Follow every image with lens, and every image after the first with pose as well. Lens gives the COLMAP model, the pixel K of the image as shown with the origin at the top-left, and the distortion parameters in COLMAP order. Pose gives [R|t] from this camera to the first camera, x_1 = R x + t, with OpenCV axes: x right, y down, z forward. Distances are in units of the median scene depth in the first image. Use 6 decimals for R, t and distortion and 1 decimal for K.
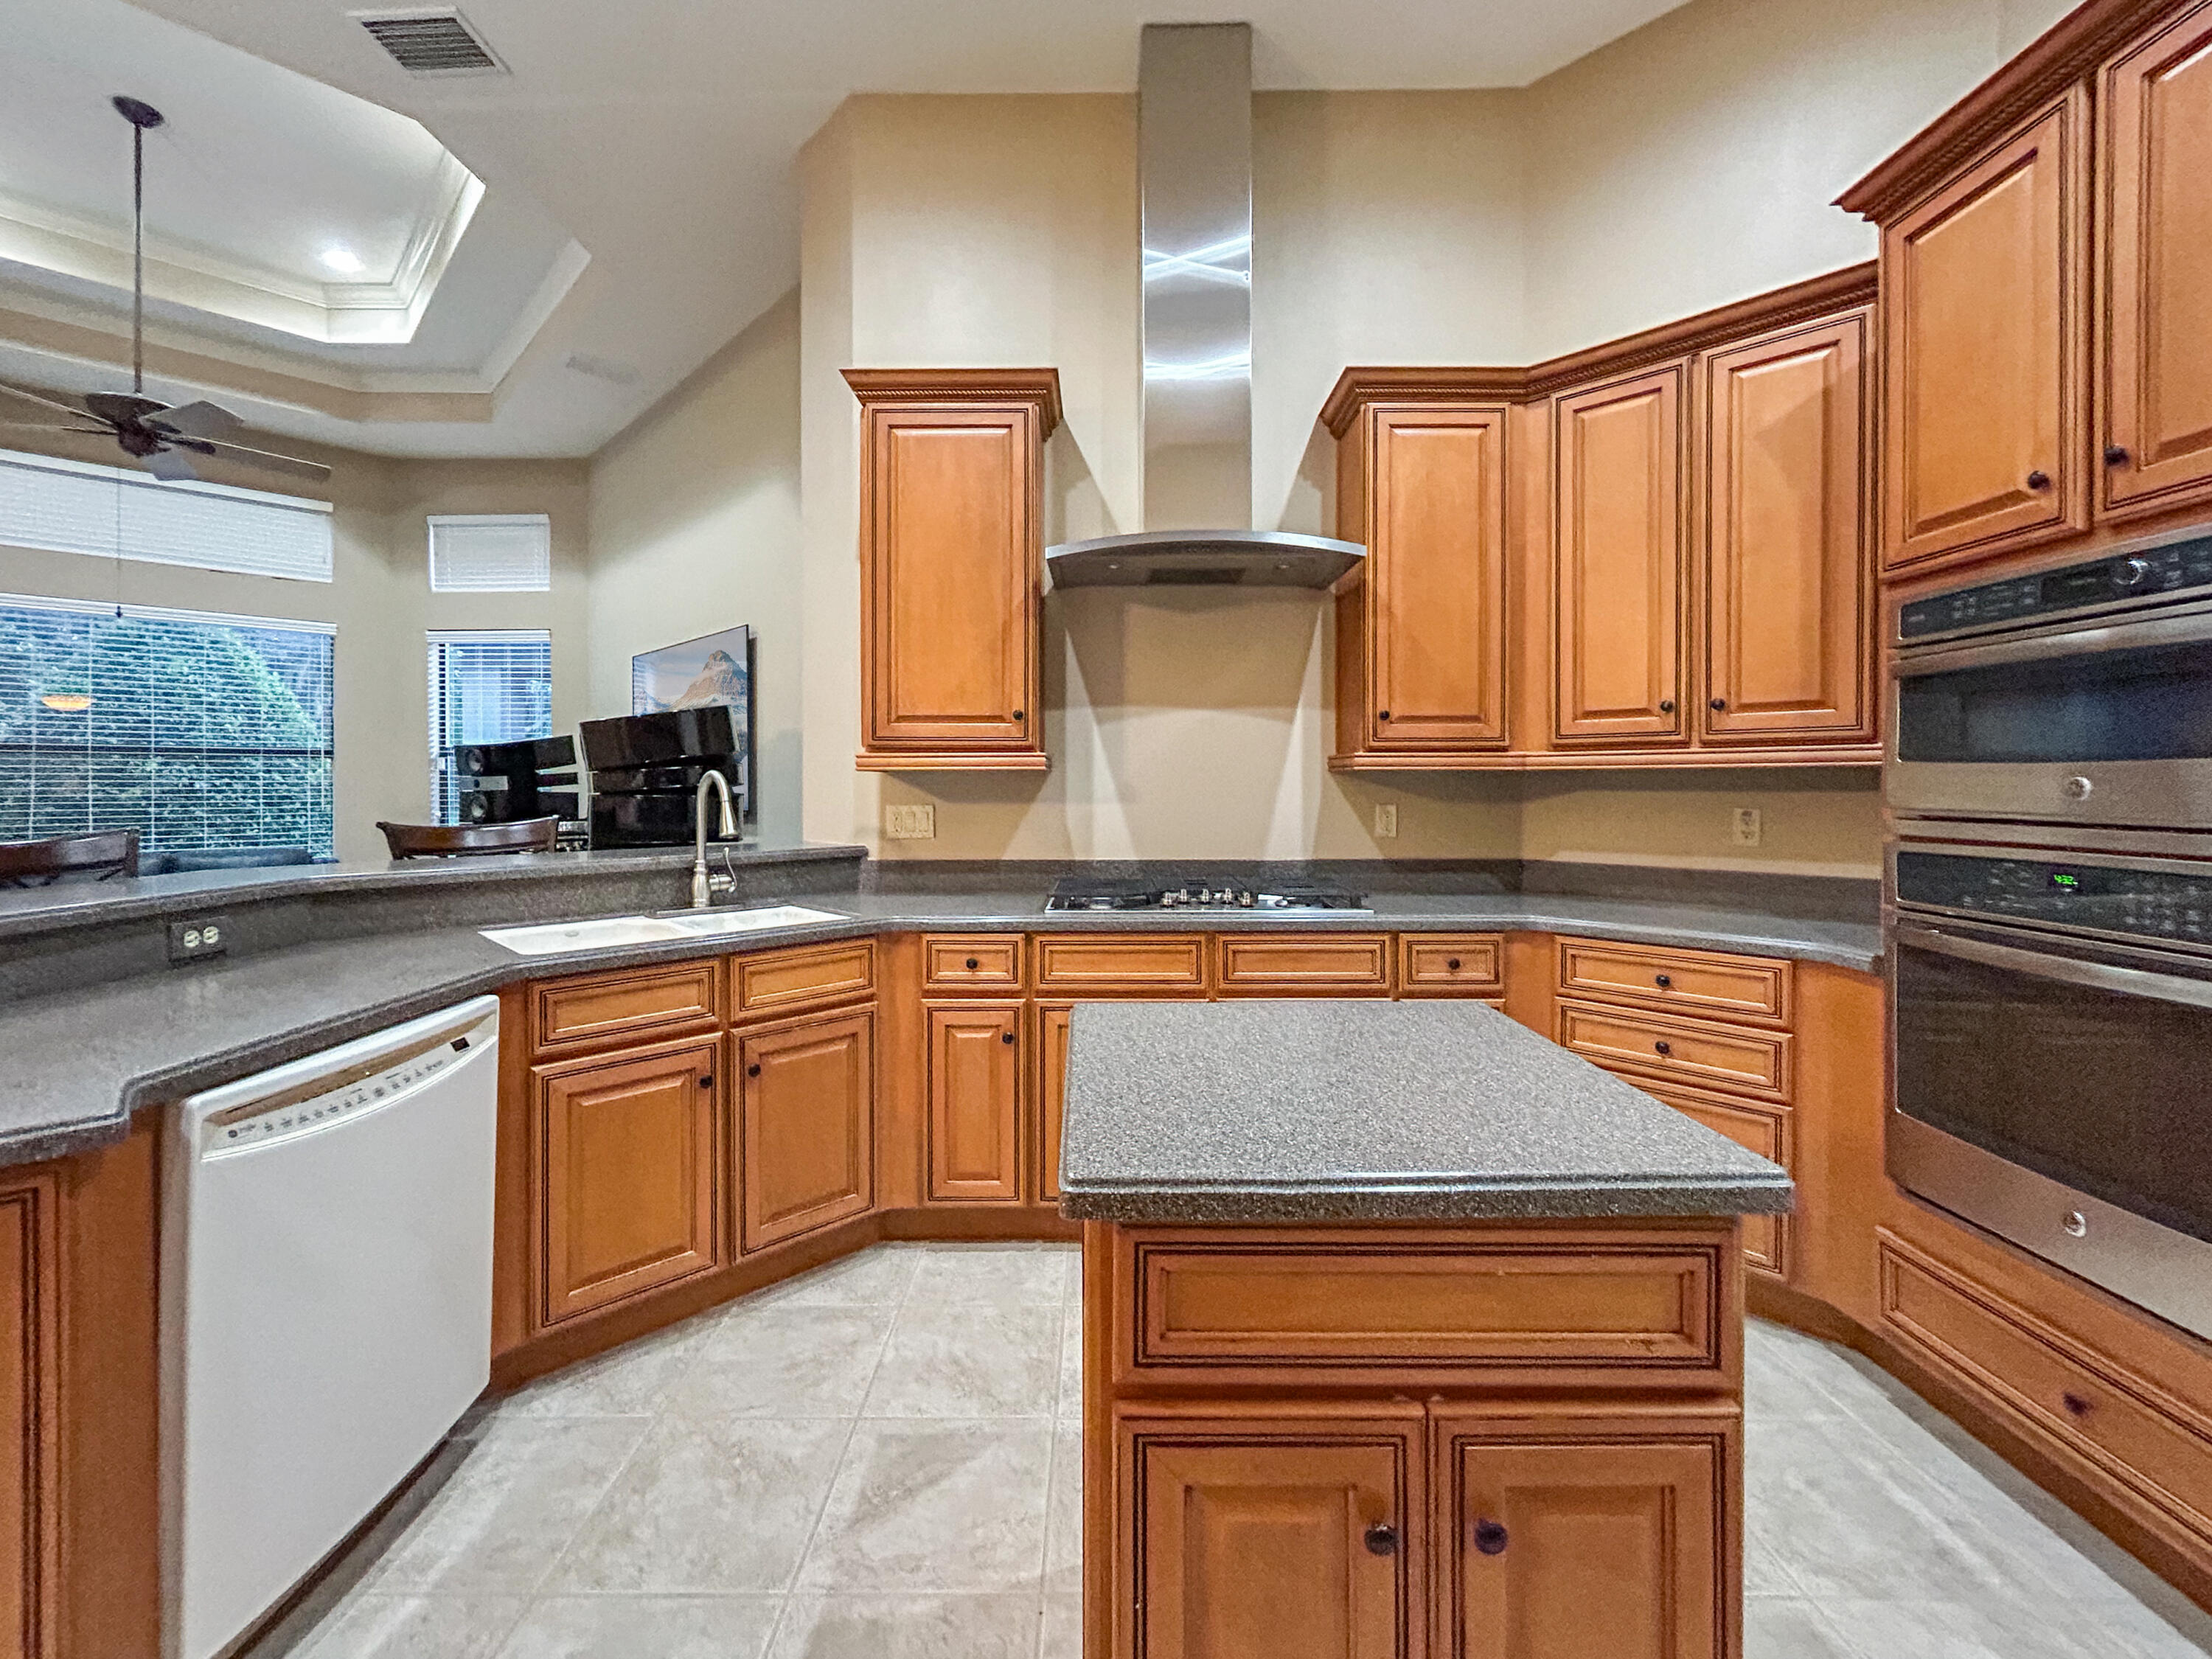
lens RADIAL K [[914.8, 0, 1100.7], [0, 914.8, 787.9], [0, 0, 1]] dist [-0.003343, -0.000499]
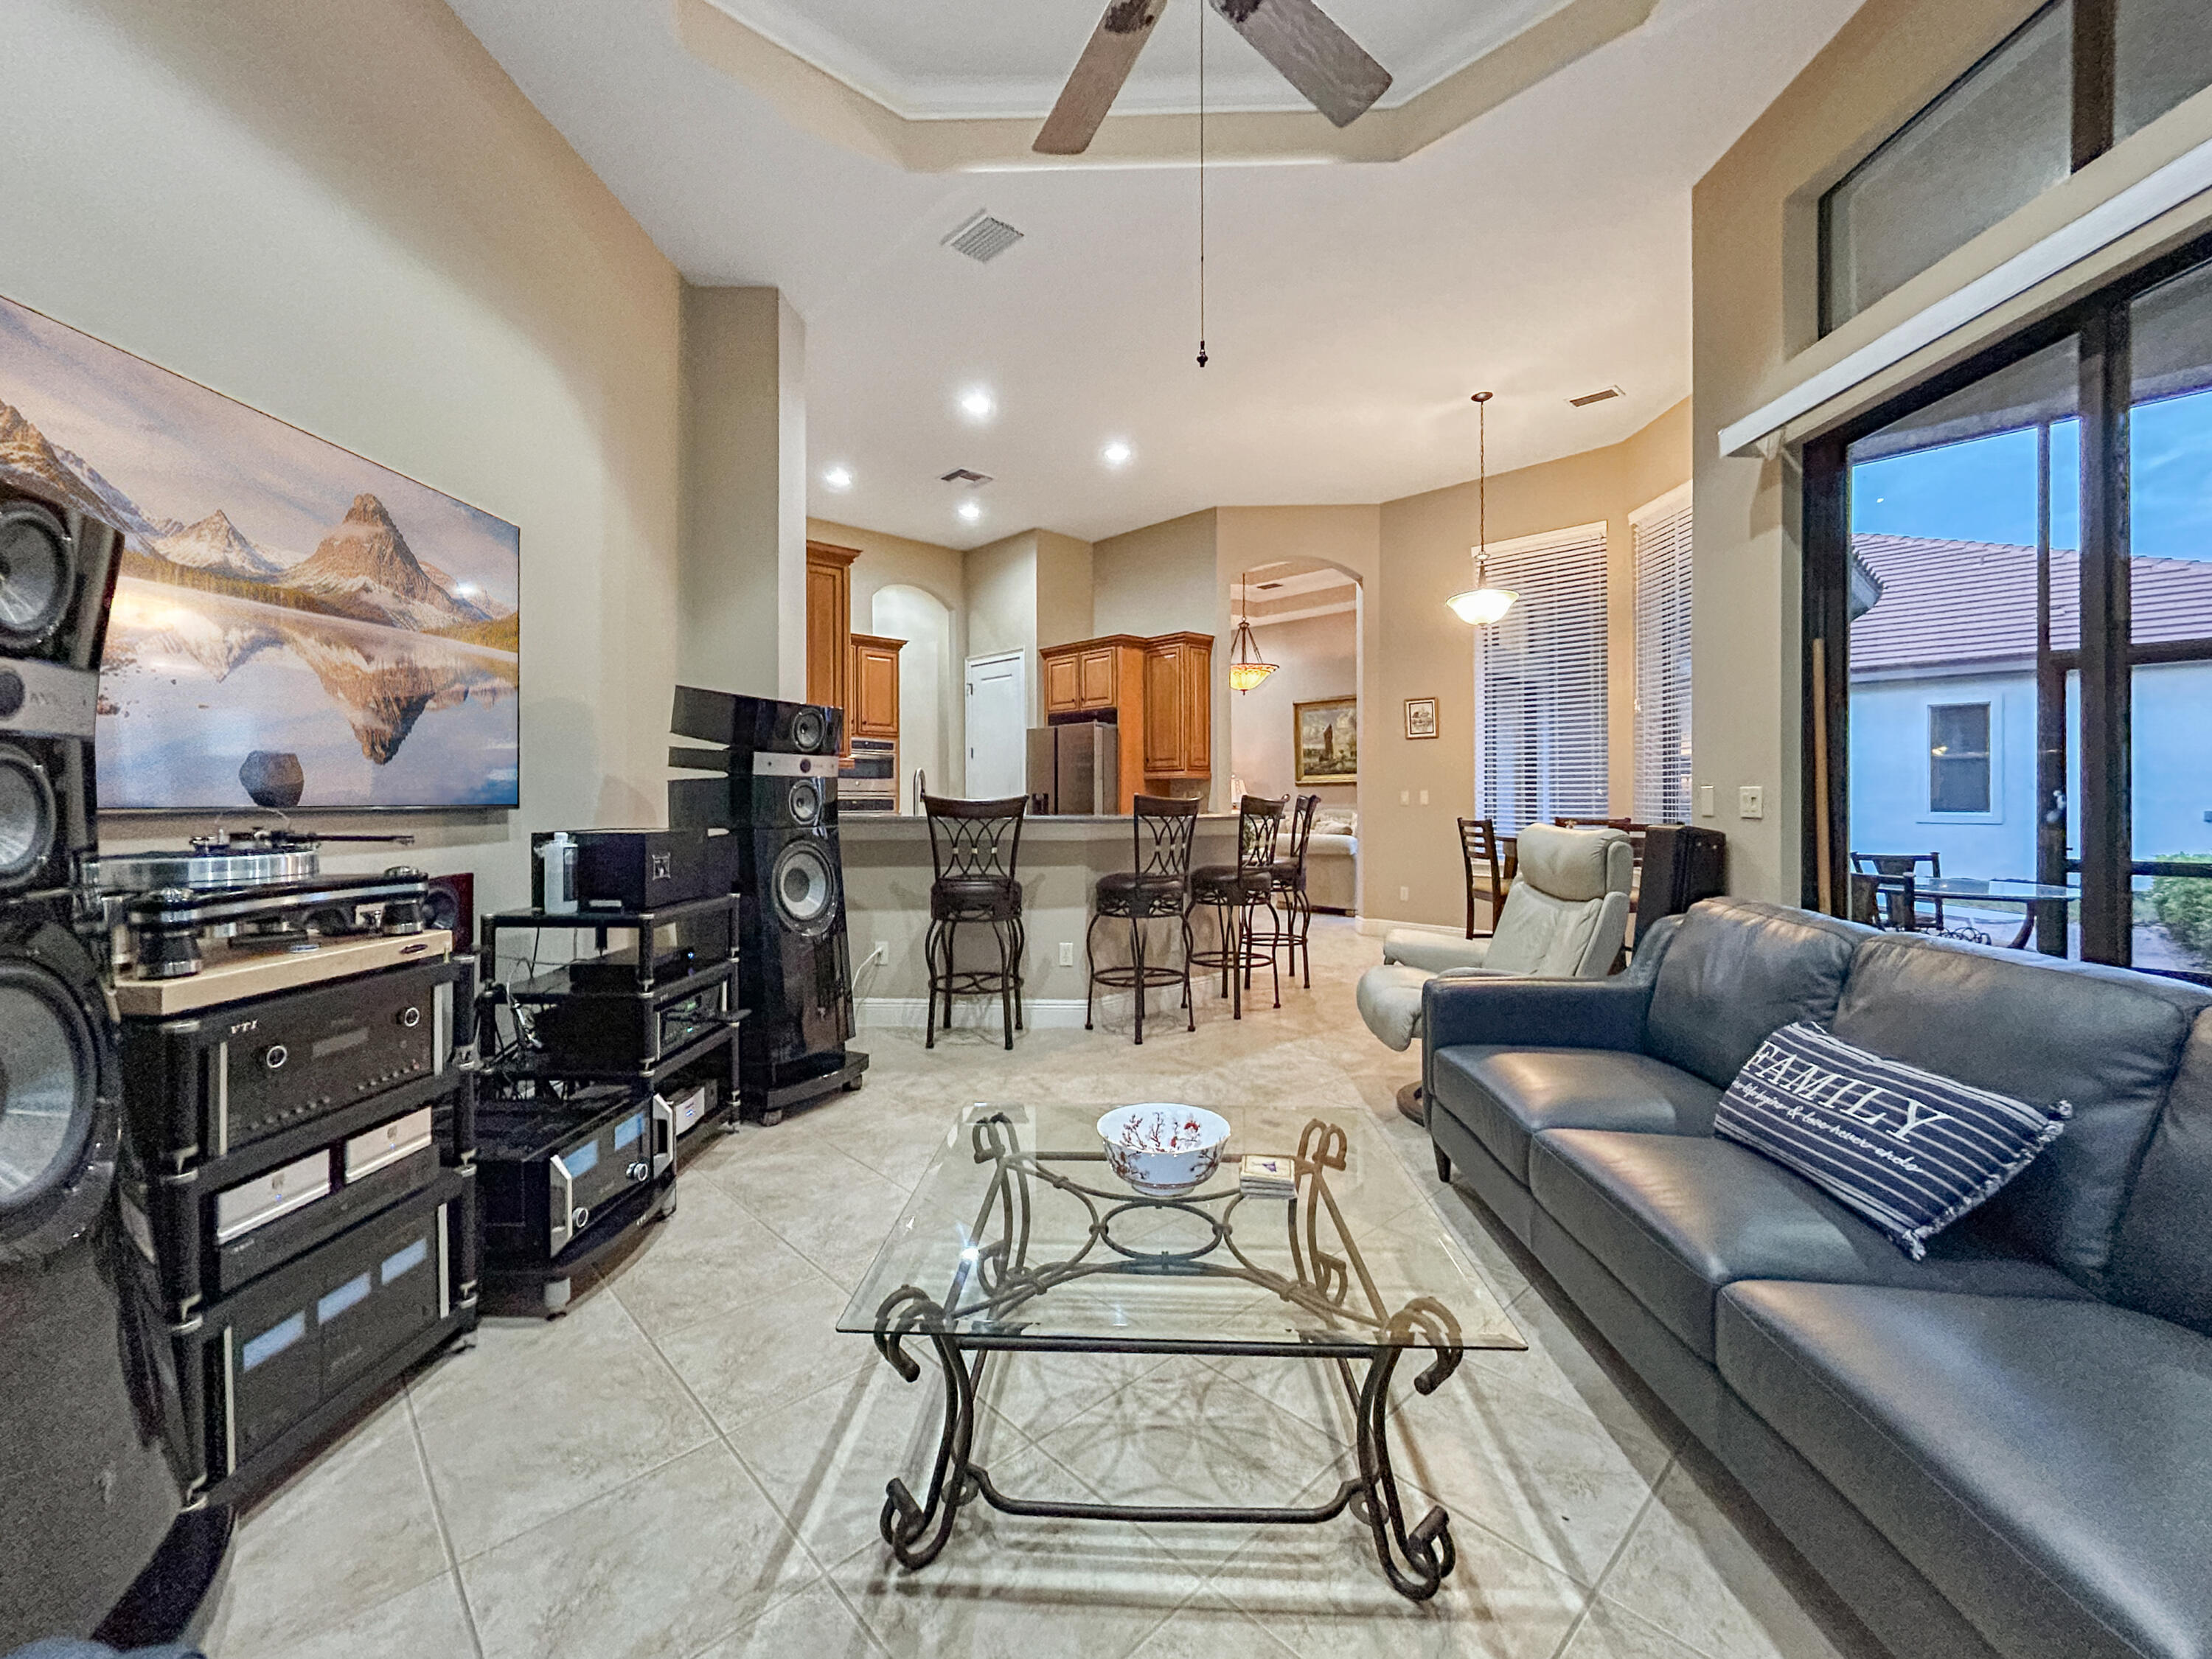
lens RADIAL K [[912.1, 0, 1101.3], [0, 912.1, 794.1], [0, 0, 1]] dist [-0.002328, -0.000490]
pose [[-0.688639, 0.003109, 0.725098, -1.975050], [0.004650, 0.999989, 0.000128, 0.035054], [-0.725090, 0.003460, -0.688646, 1.942541]]
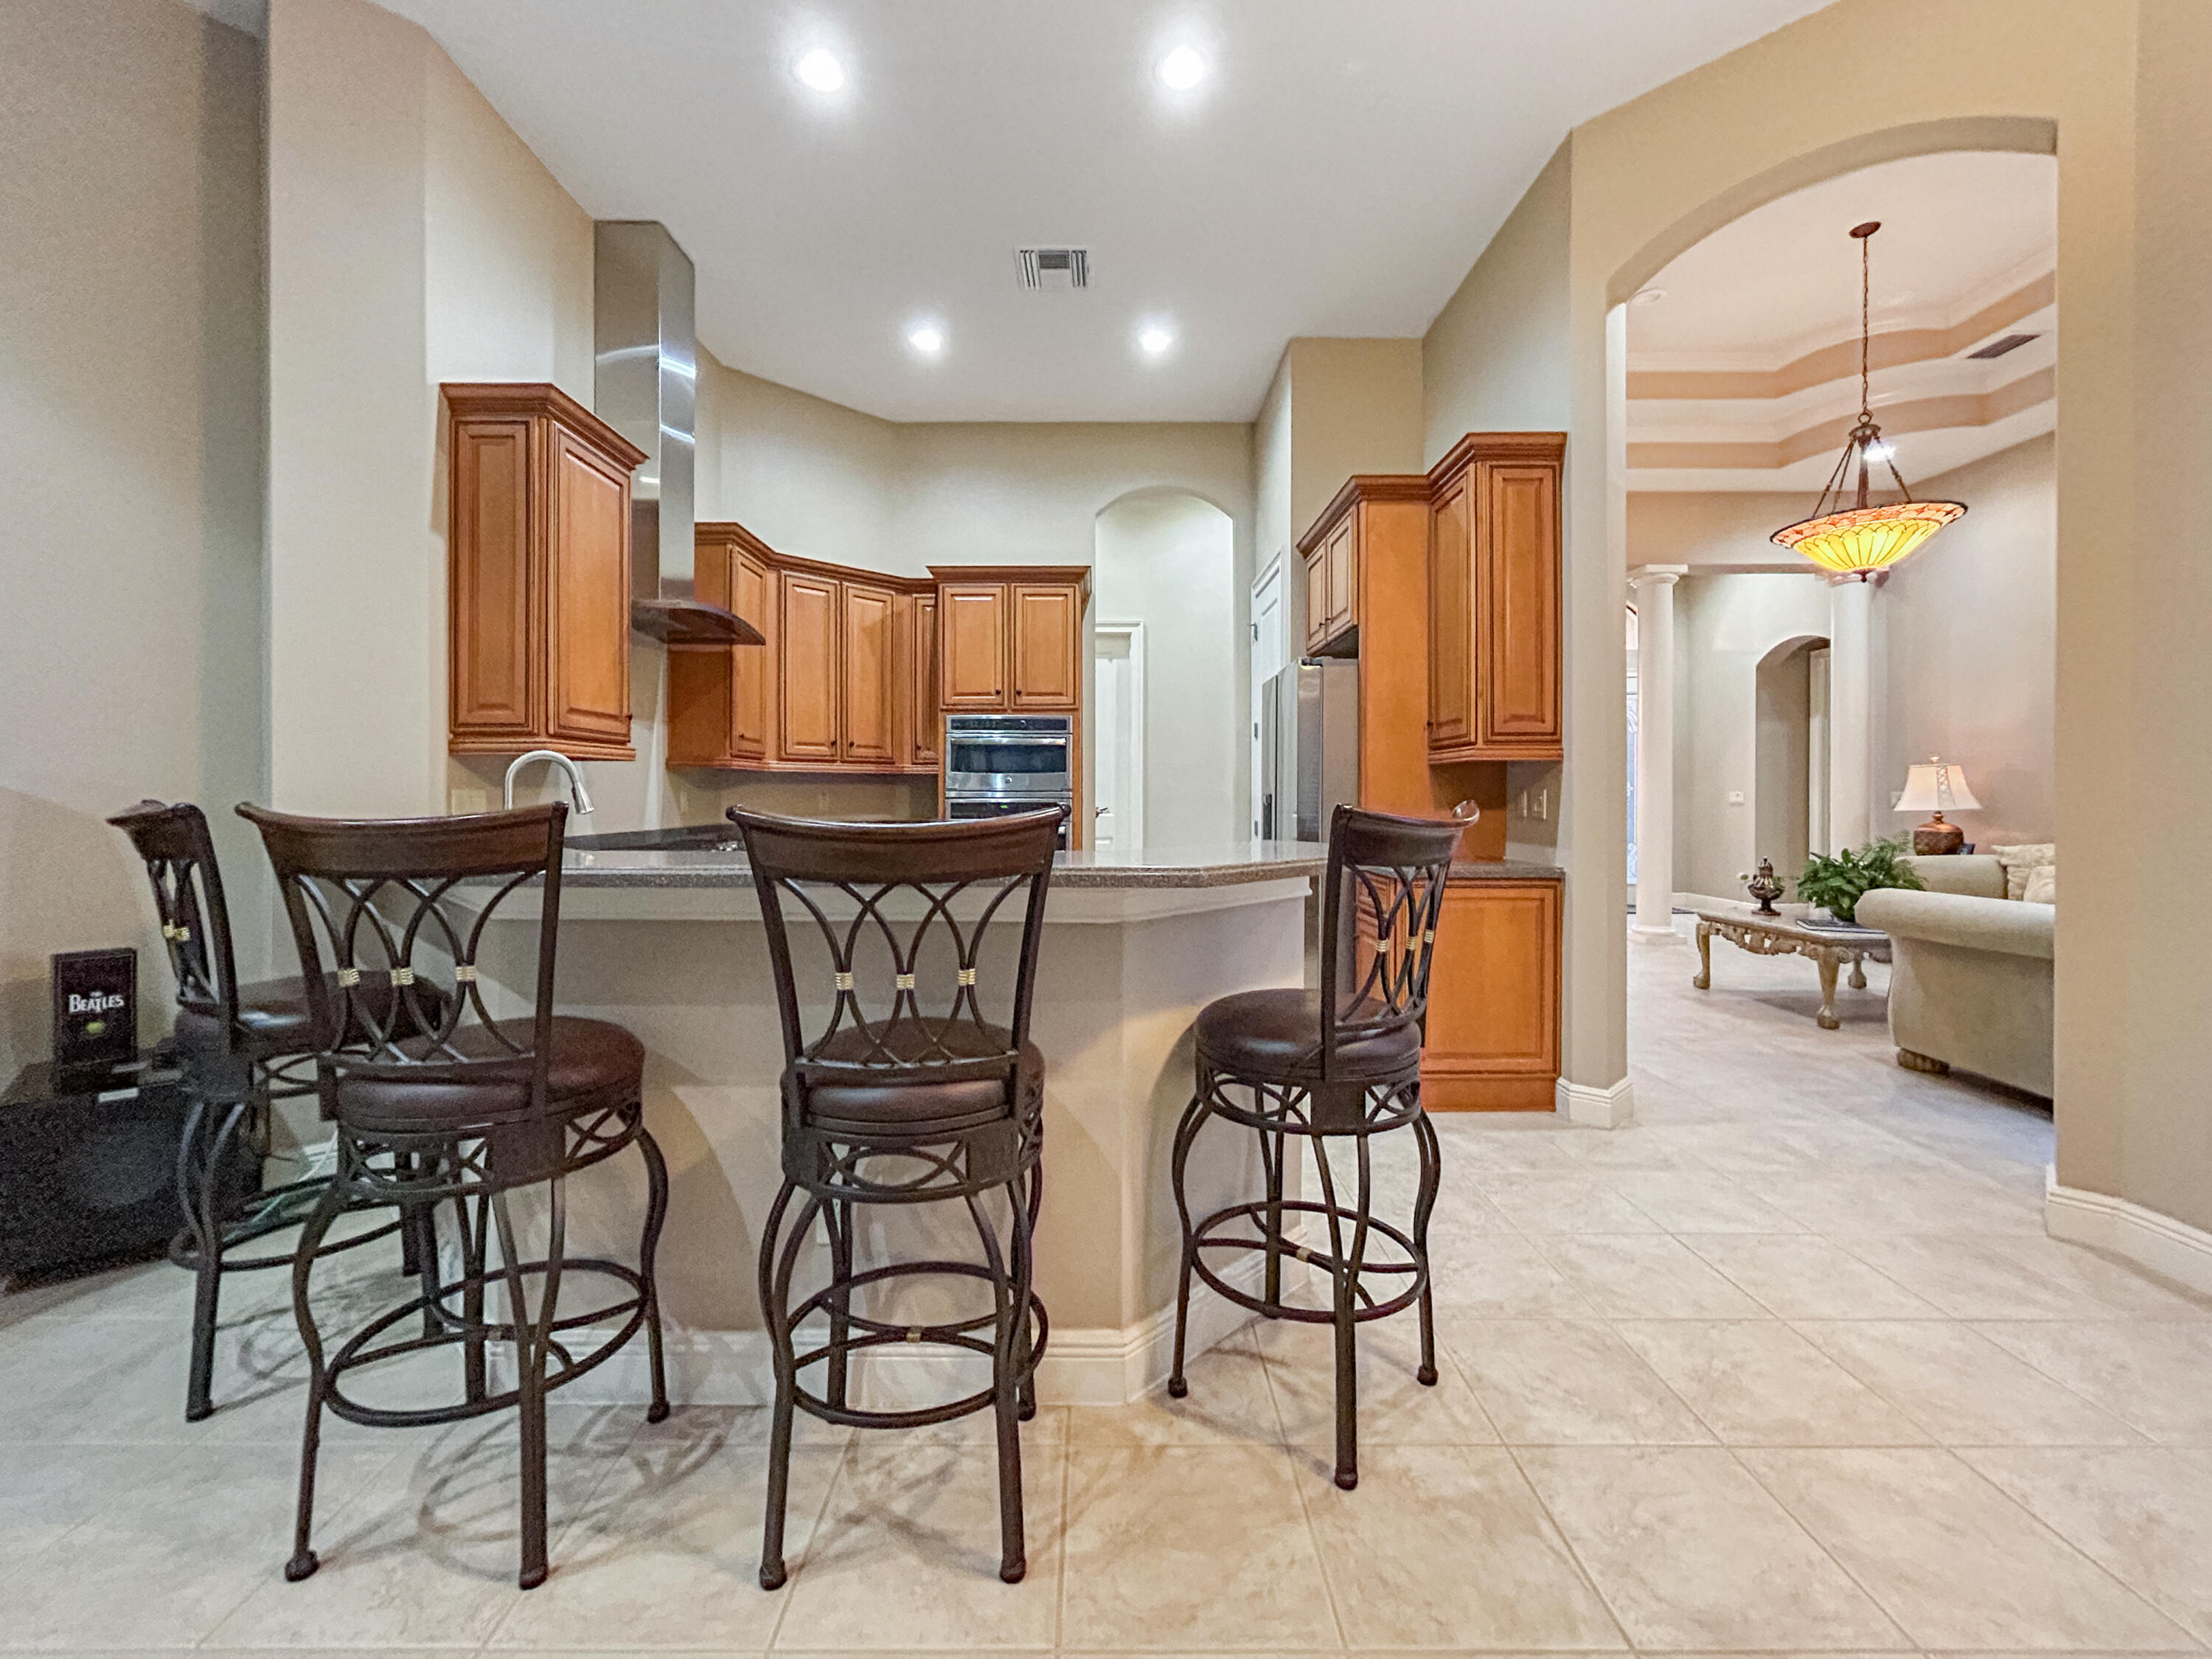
lens RADIAL K [[912.1, 0, 1101.3], [0, 912.1, 794.1], [0, 0, 1]] dist [-0.002328, -0.000490]
pose [[-0.009564, 0.000831, 0.999954, -1.381620], [0.004762, 0.999988, -0.000786, 0.031097], [-0.999943, 0.004755, -0.009568, 0.365692]]
